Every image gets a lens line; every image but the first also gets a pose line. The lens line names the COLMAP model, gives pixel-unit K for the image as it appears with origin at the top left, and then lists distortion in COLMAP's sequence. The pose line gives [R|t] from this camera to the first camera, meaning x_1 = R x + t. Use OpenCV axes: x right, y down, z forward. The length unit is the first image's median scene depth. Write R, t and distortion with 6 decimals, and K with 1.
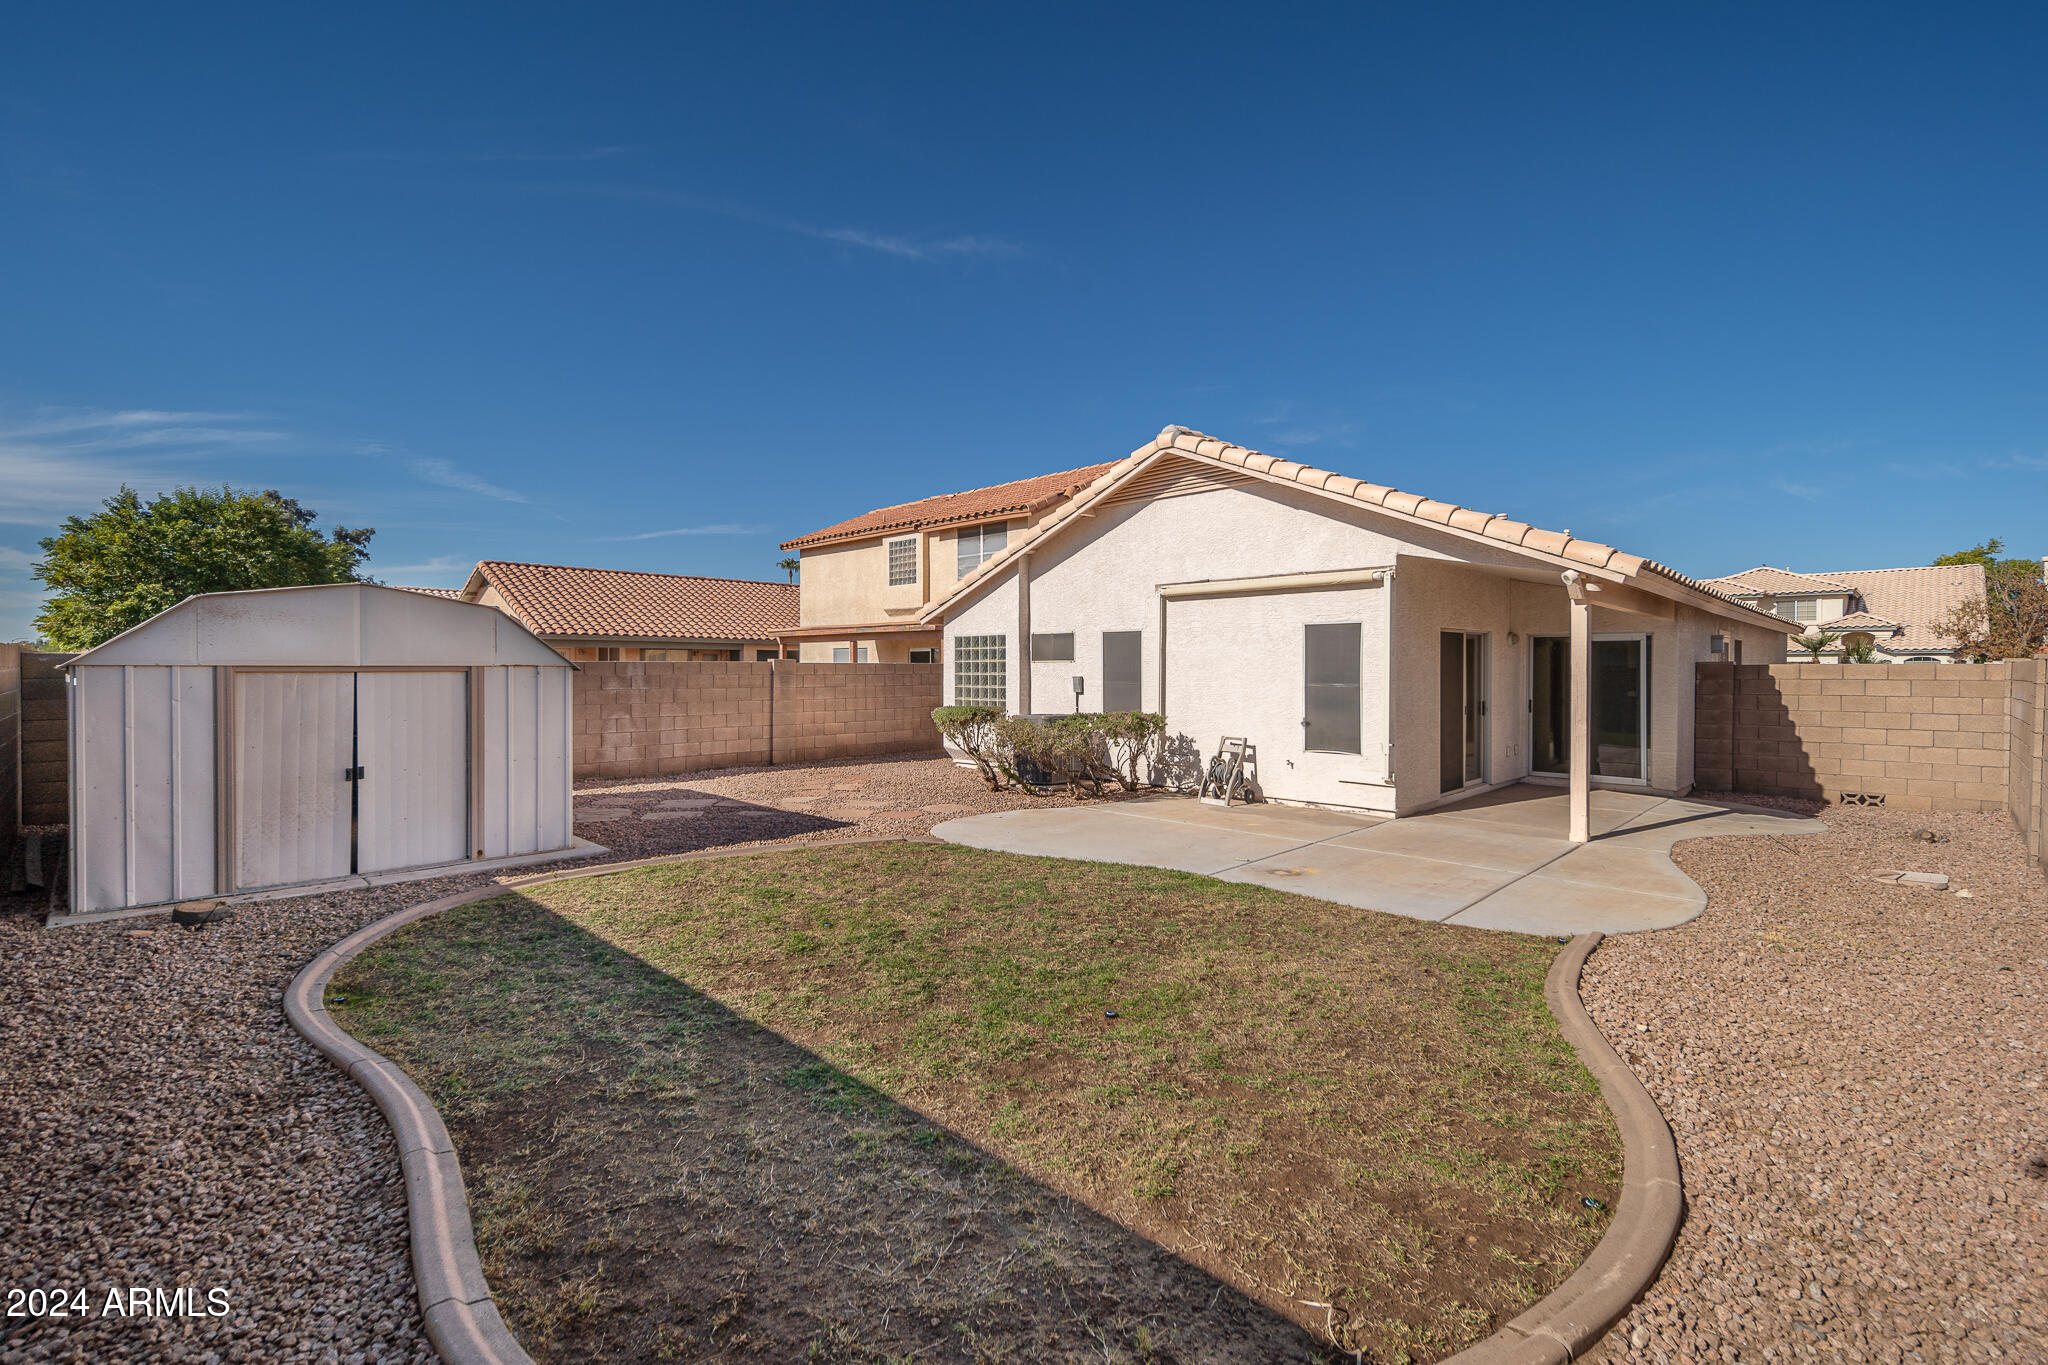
lens RADIAL K [[908.4, 0, 1026.8], [0, 908.4, 664.1], [0, 0, 1]] dist [0.002062, 0.000216]
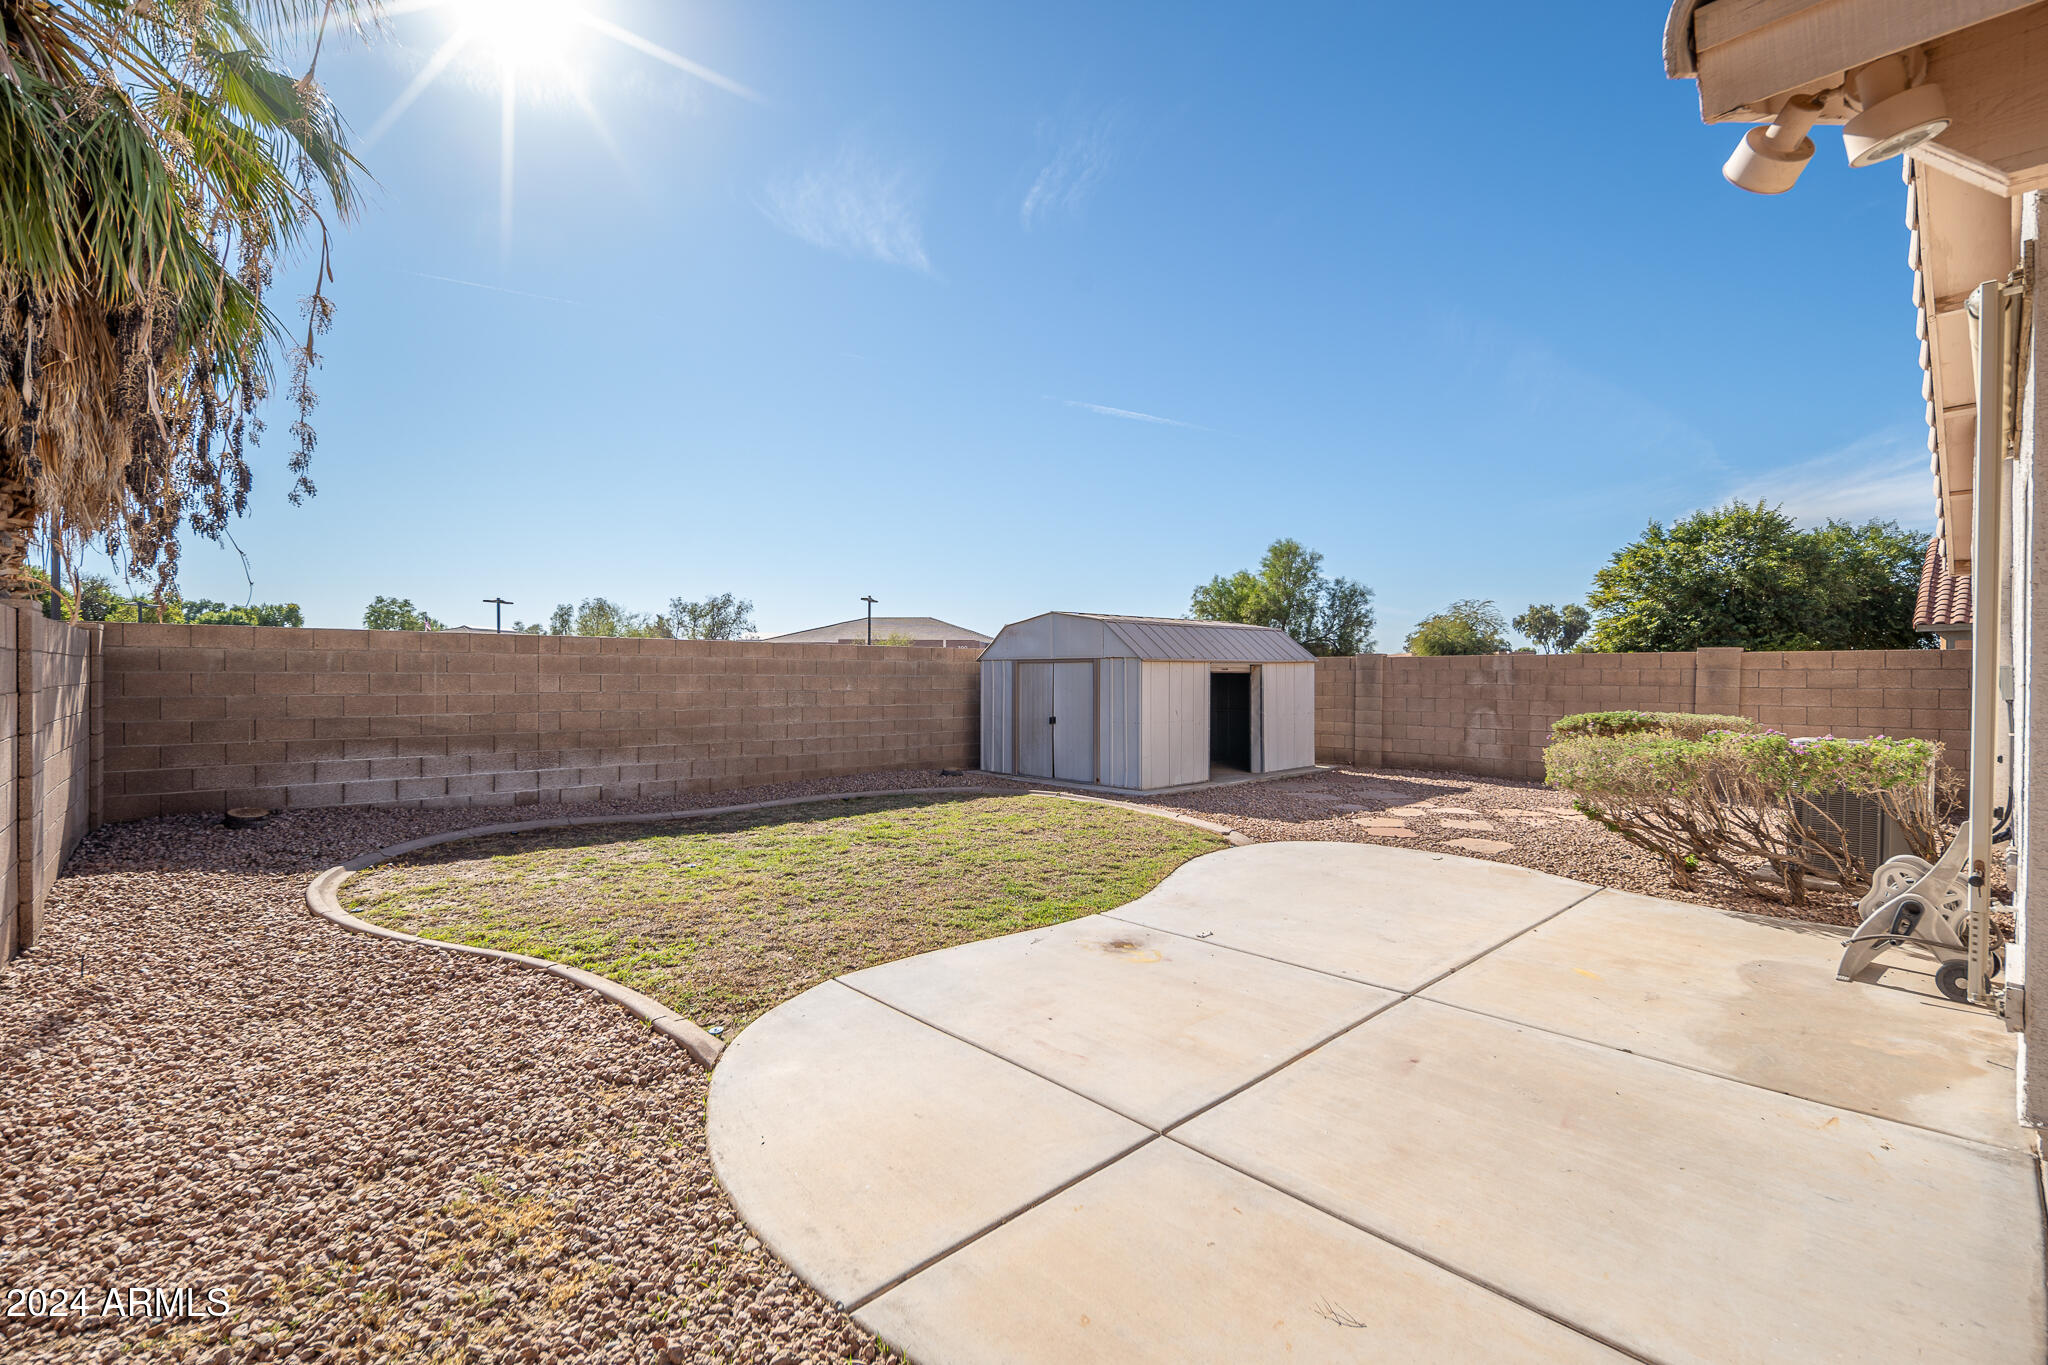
lens RADIAL K [[910.3, 0, 1033.1], [0, 910.3, 690.6], [0, 0, 1]] dist [0.002010, 0.000418]
pose [[-0.010184, 0.010235, -0.999896, 0.537017], [-0.001408, 0.999946, 0.010250, 0.025173], [0.999947, 0.001512, -0.010169, 0.525581]]
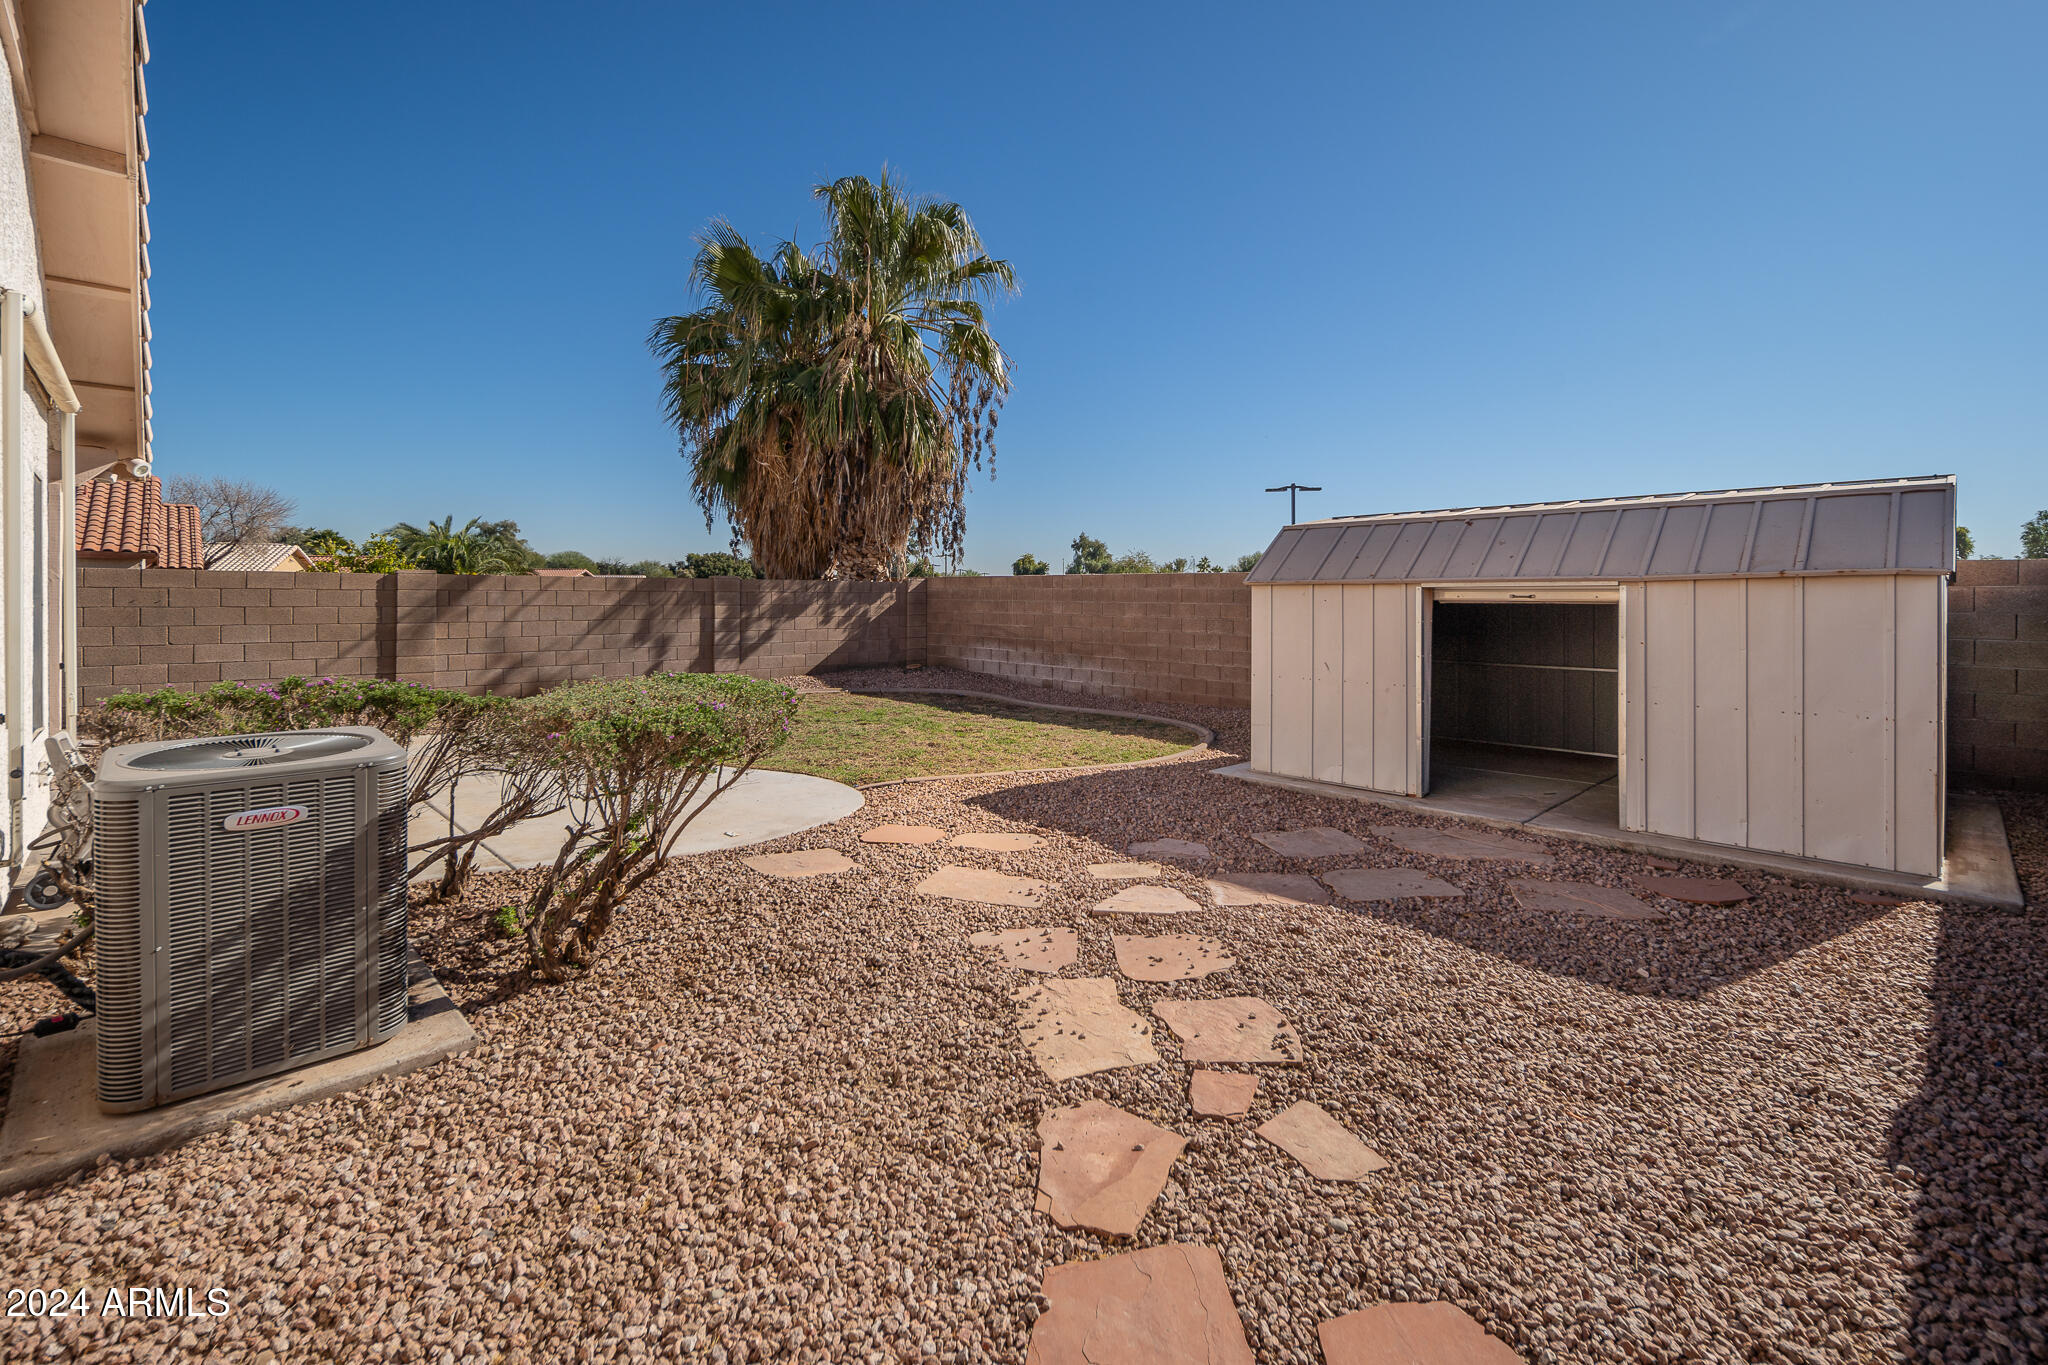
lens RADIAL K [[898.5, 0, 1019.4], [0, 898.5, 600.9], [0, 0, 1]] dist [-0.002732, 0.000025]
pose [[-0.999900, -0.014025, 0.001636, -0.163055], [-0.014019, 0.999894, 0.003817, 0.015923], [-0.001690, 0.003793, -0.999991, 1.201899]]
